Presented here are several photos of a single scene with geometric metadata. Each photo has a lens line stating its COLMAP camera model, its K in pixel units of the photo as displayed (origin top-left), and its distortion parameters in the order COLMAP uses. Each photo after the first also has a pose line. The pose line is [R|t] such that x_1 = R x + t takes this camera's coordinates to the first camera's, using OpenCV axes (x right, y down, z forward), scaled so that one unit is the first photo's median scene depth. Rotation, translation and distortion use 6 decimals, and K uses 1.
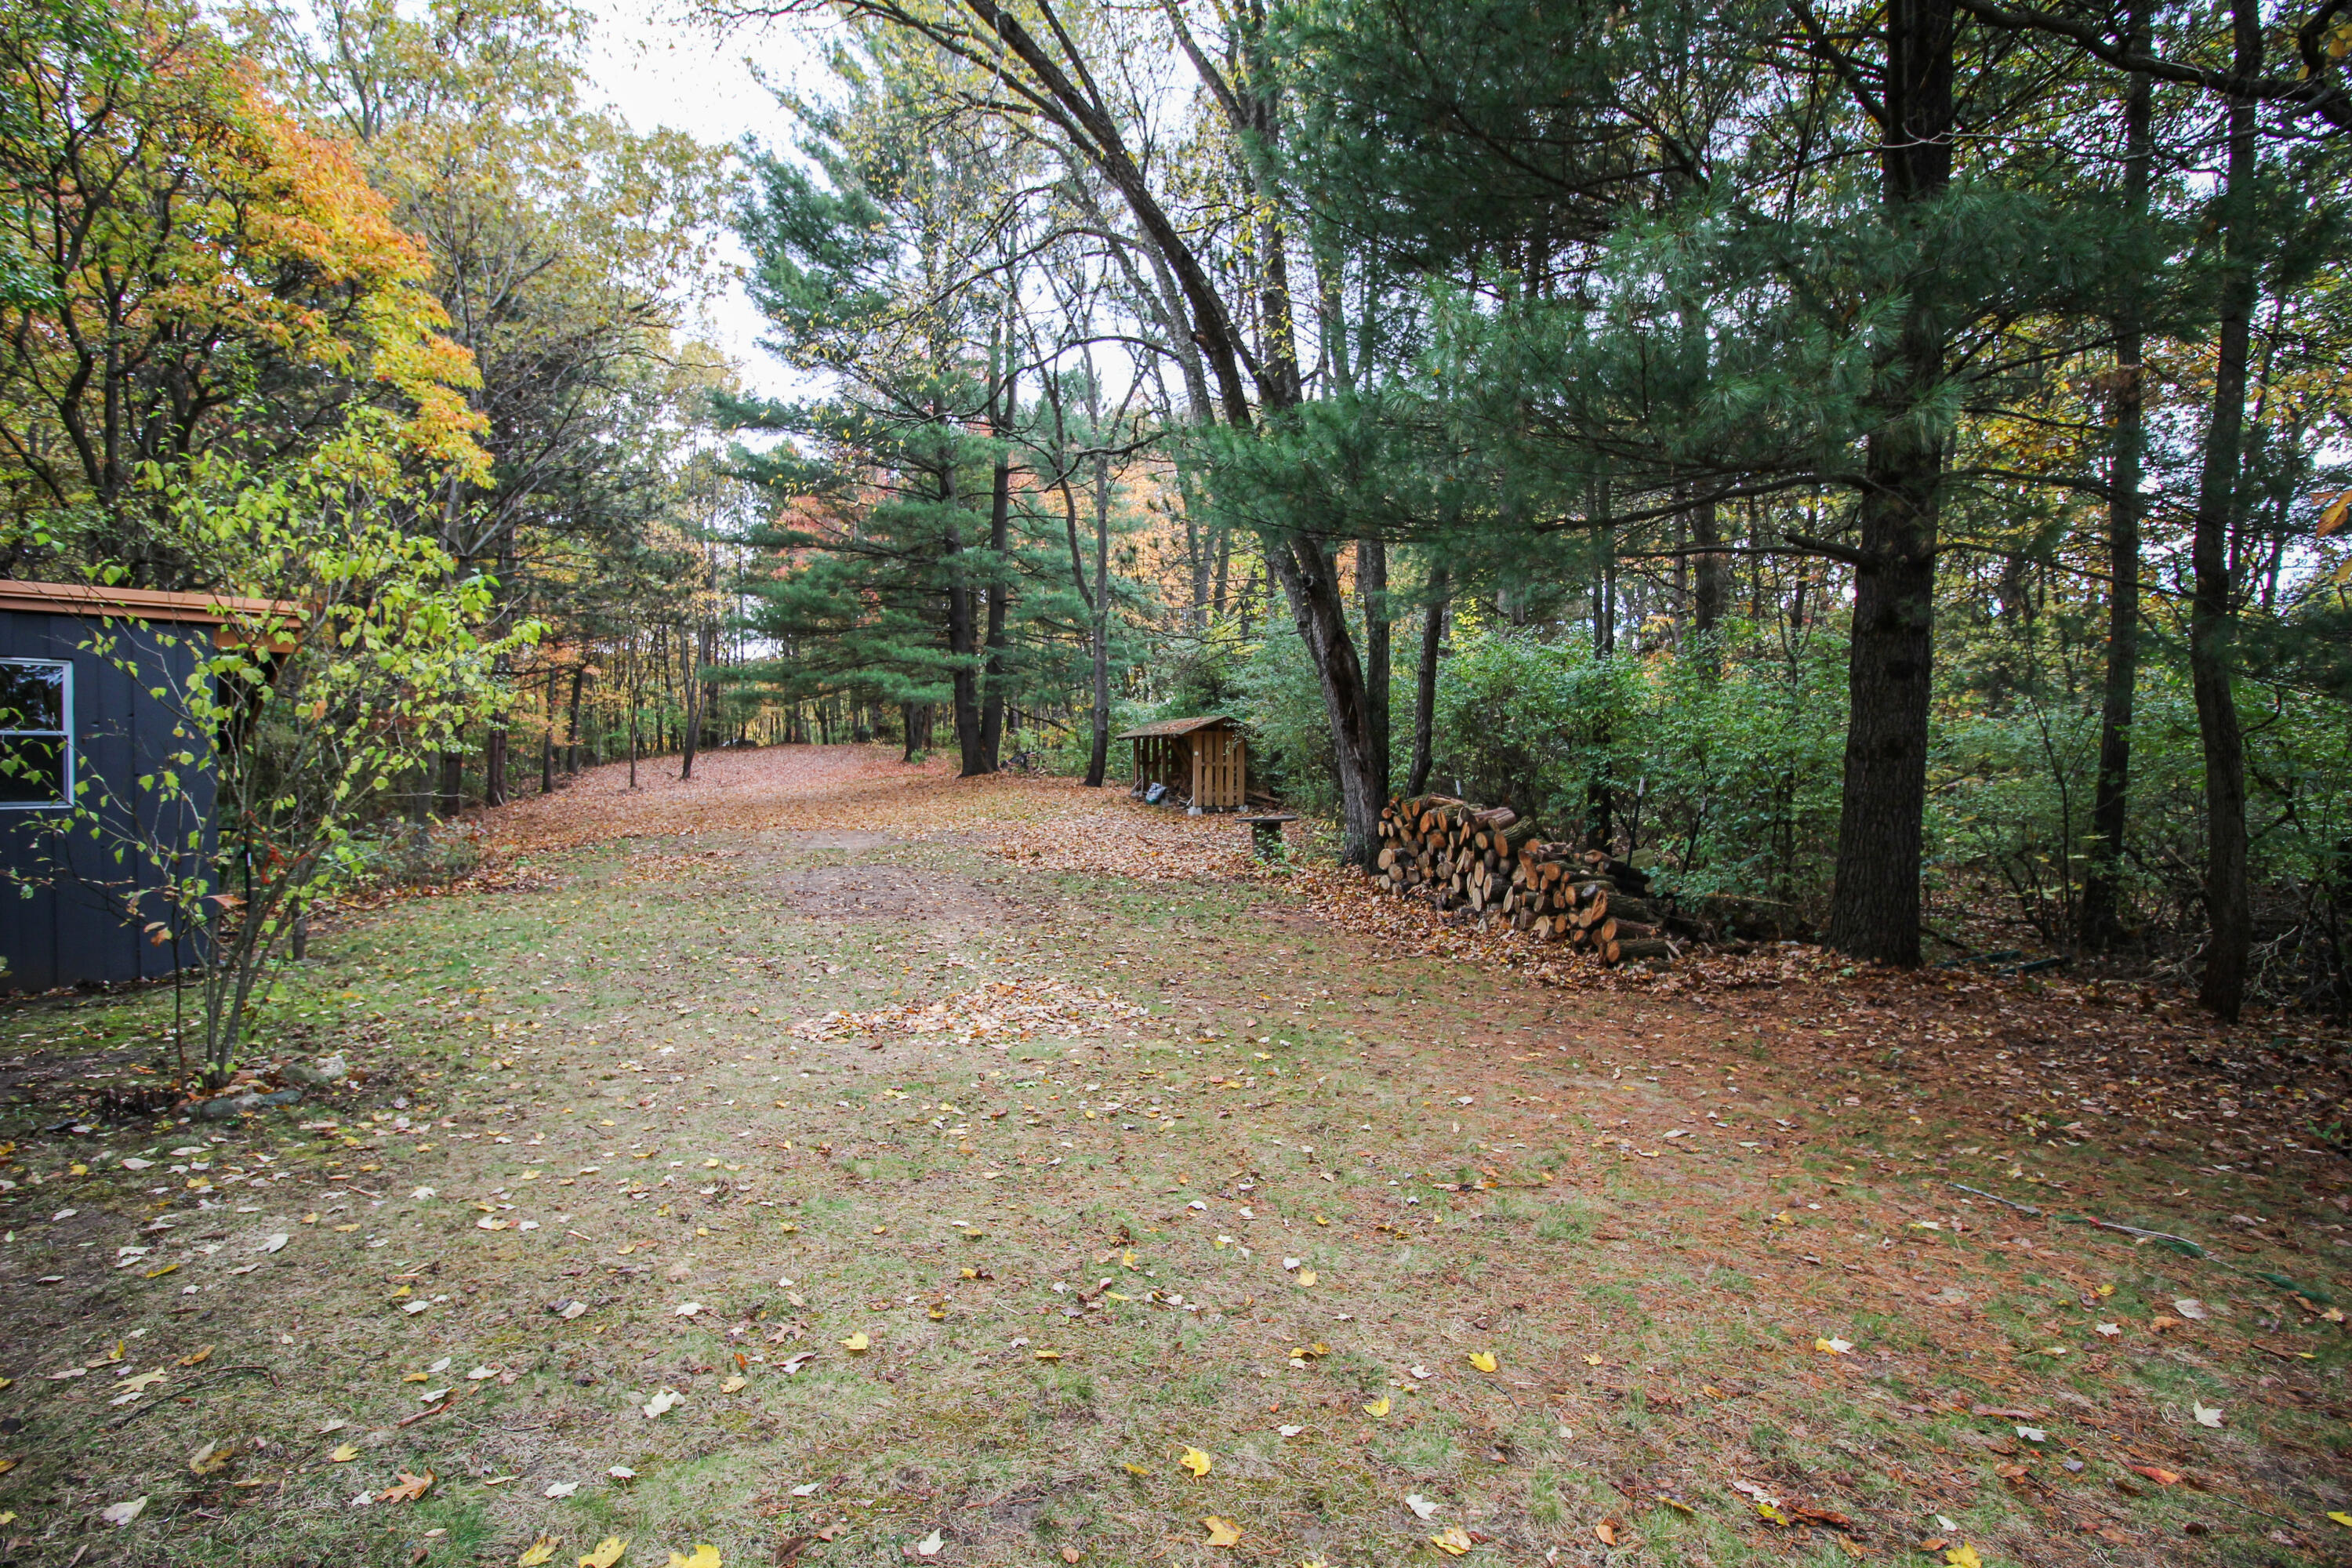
lens RADIAL K [[1090.1, 0, 1181.5], [0, 1090.1, 771.8], [0, 0, 1]] dist [0.001323, -0.013447]
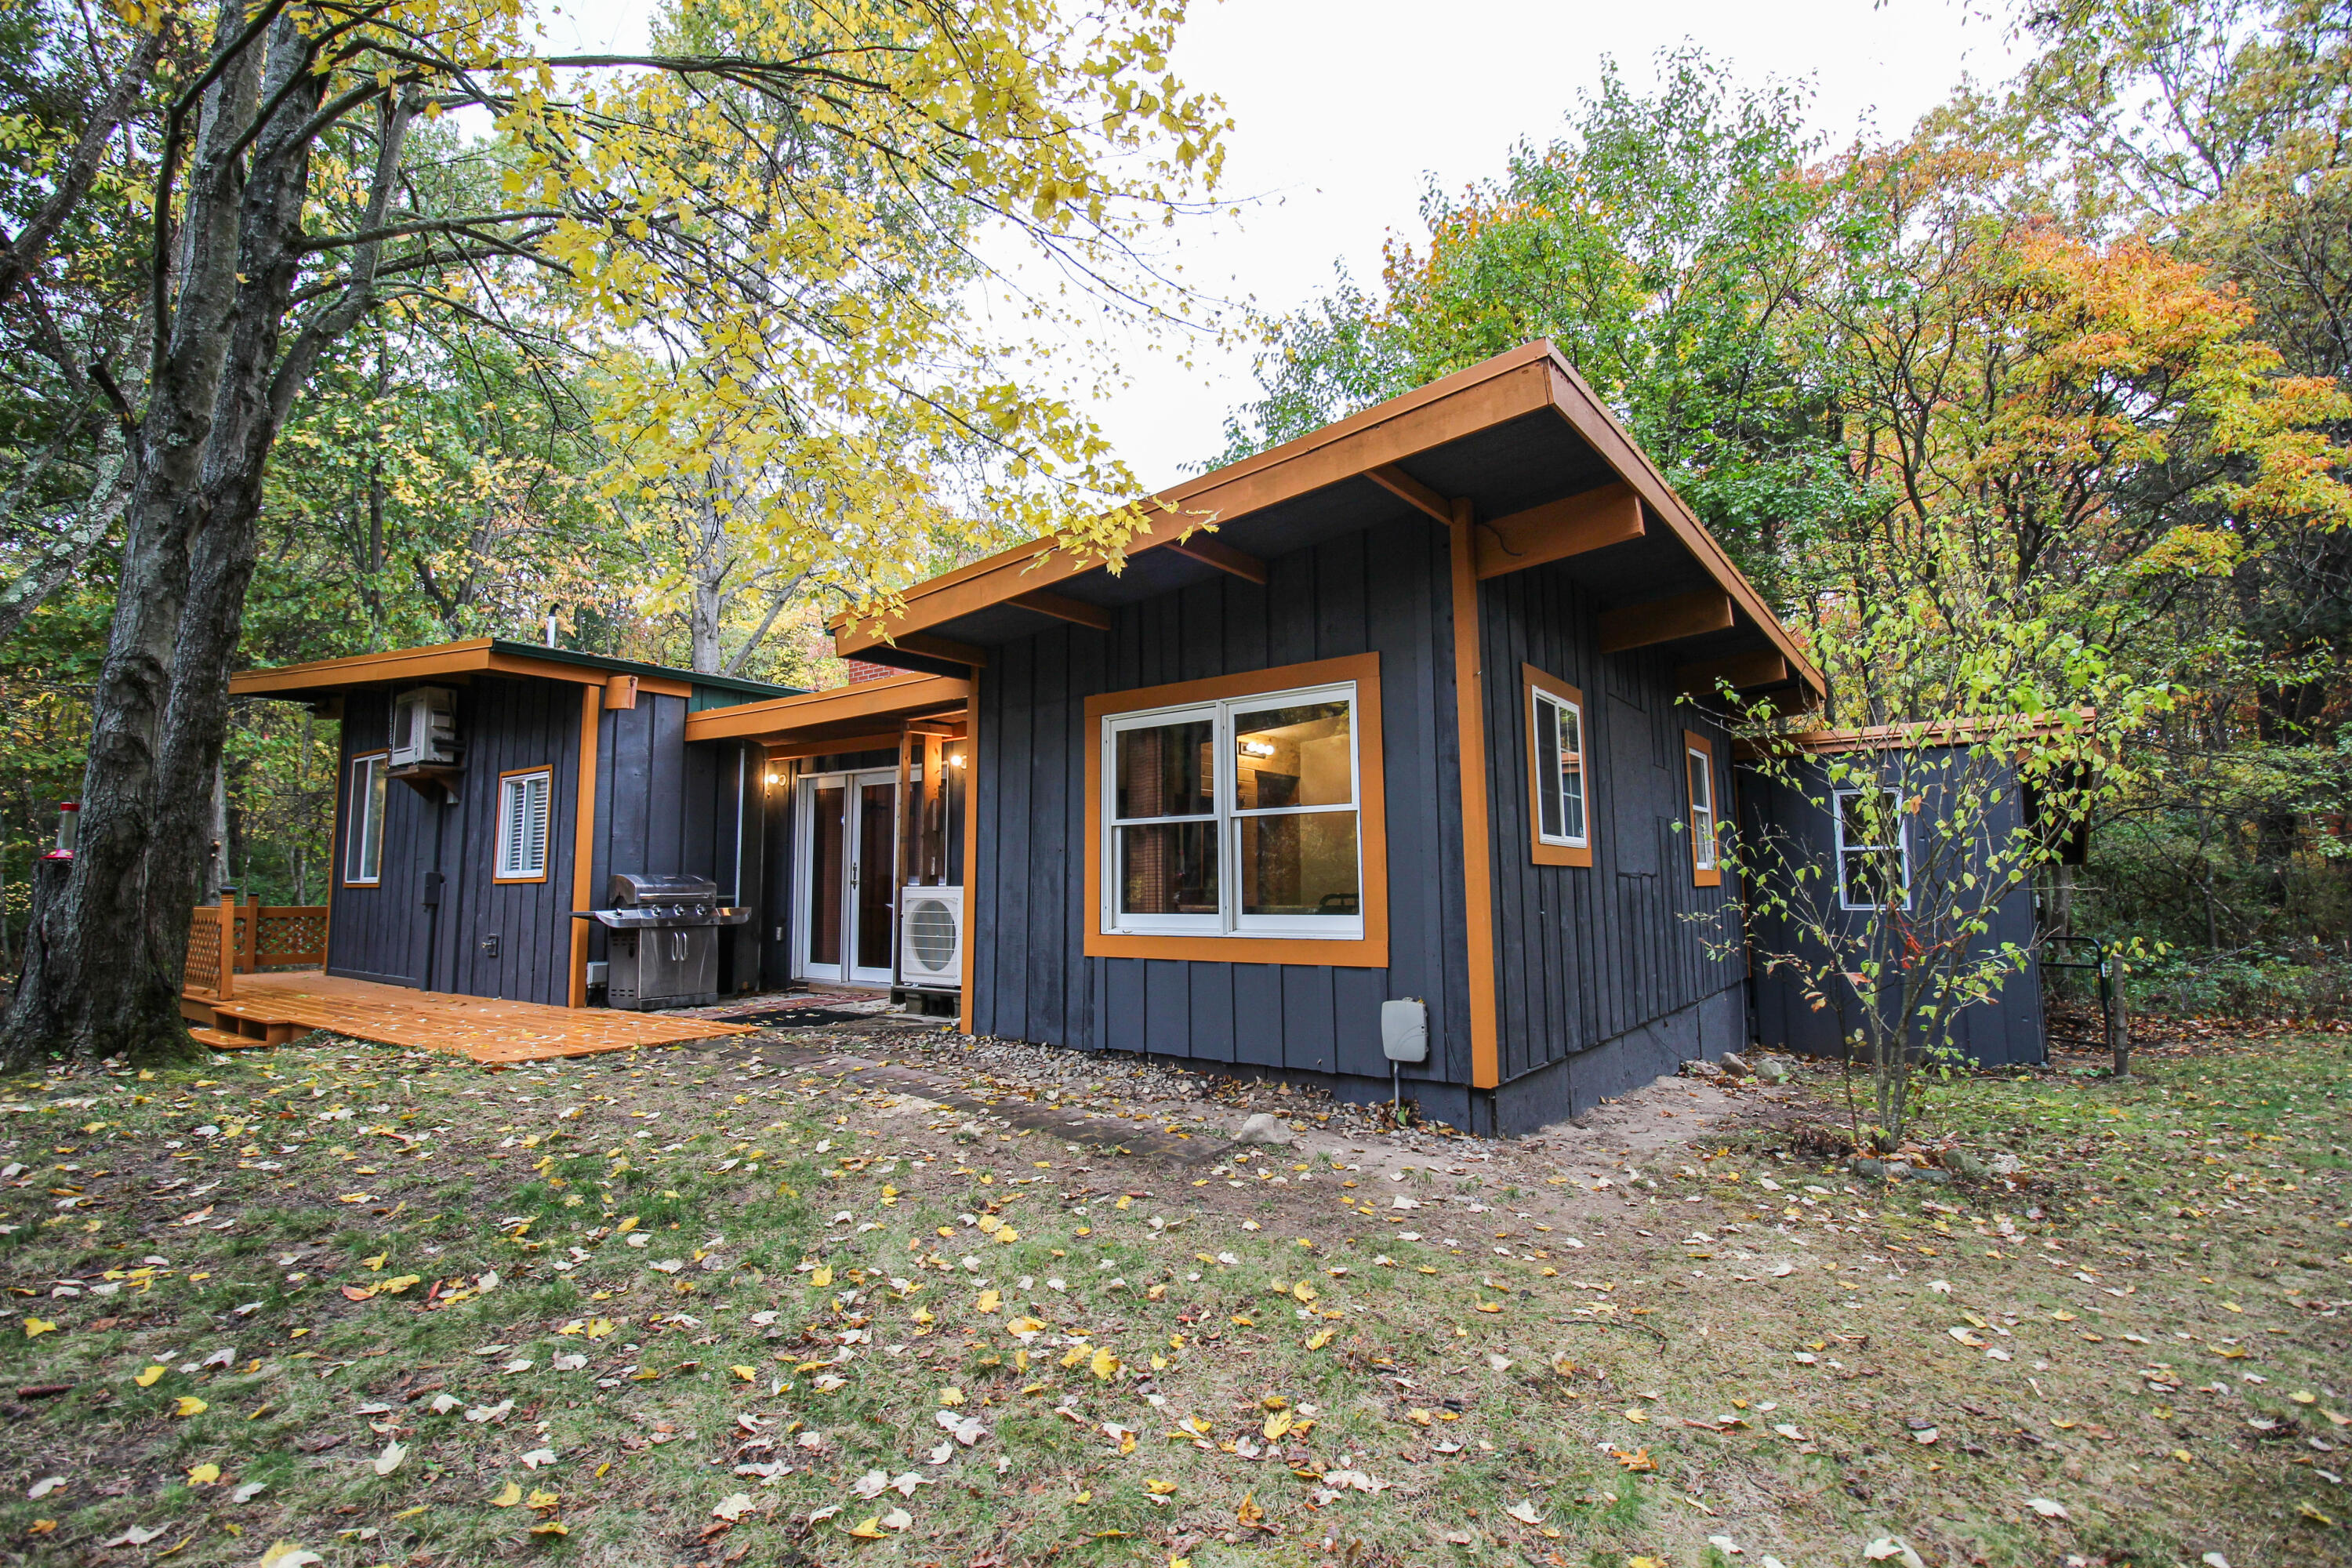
lens RADIAL K [[1096.8, 0, 1174.0], [0, 1096.8, 772.8], [0, 0, 1]] dist [-0.000748, -0.013343]
pose [[0.055532, -0.114561, -0.991863, 0.260431], [-0.001749, 0.993383, -0.114835, 0.041923], [0.998455, 0.008112, 0.054964, 0.240984]]
